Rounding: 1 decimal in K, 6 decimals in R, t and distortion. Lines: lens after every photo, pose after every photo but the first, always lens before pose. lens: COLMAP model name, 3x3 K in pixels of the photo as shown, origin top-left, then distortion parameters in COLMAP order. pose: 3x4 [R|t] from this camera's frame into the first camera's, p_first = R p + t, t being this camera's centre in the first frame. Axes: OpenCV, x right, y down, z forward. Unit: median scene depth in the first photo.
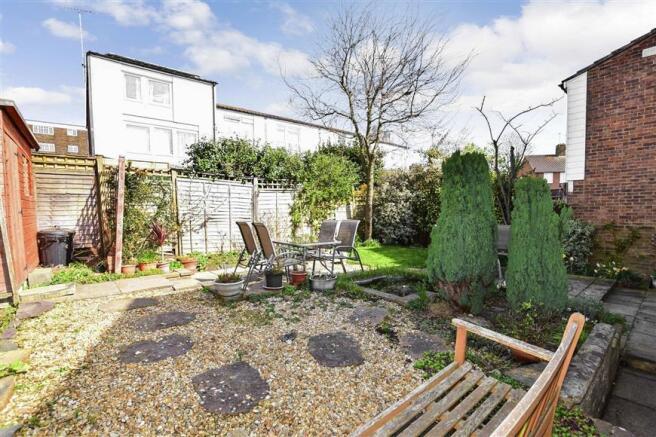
lens RADIAL K [[319.7, 0, 327.9], [0, 319.7, 232.2], [0, 0, 1]] dist [-0.025299, 0.001005]
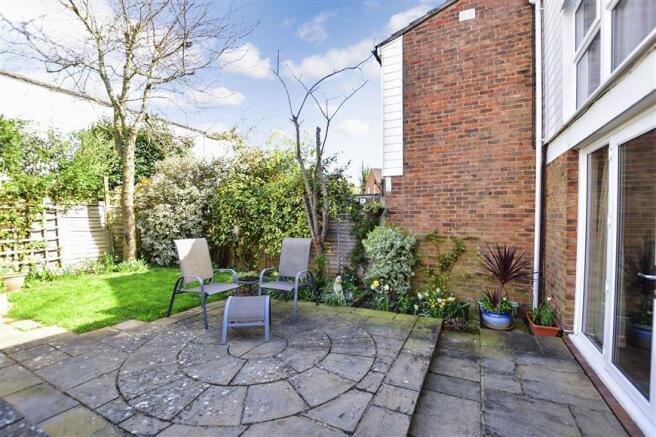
lens RADIAL K [[303.6, 0, 326.2], [0, 303.6, 225.5], [0, 0, 1]] dist [-0.023321, 0.000037]
pose [[0.926984, -0.003754, 0.375082, 0.363238], [0.020548, 0.998957, -0.040785, -0.020097], [-0.374537, 0.045514, 0.926094, 0.391634]]
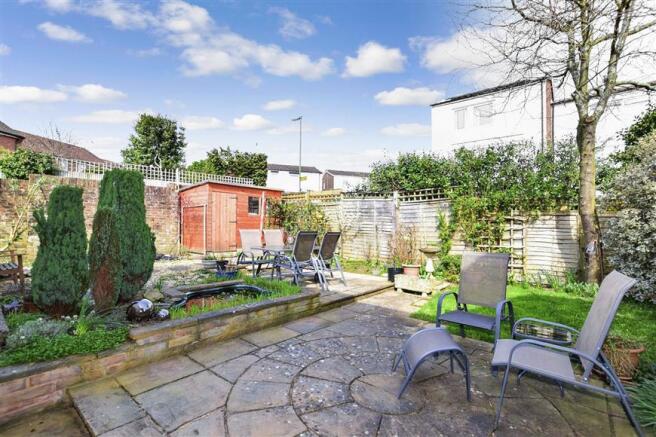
lens RADIAL K [[303.6, 0, 326.2], [0, 303.6, 225.5], [0, 0, 1]] dist [-0.023321, 0.000037]
pose [[0.148850, 0.003848, -0.988852, 0.724605], [-0.085402, 0.996306, -0.008979, -0.037811], [0.985165, 0.085787, 0.148629, 0.687681]]
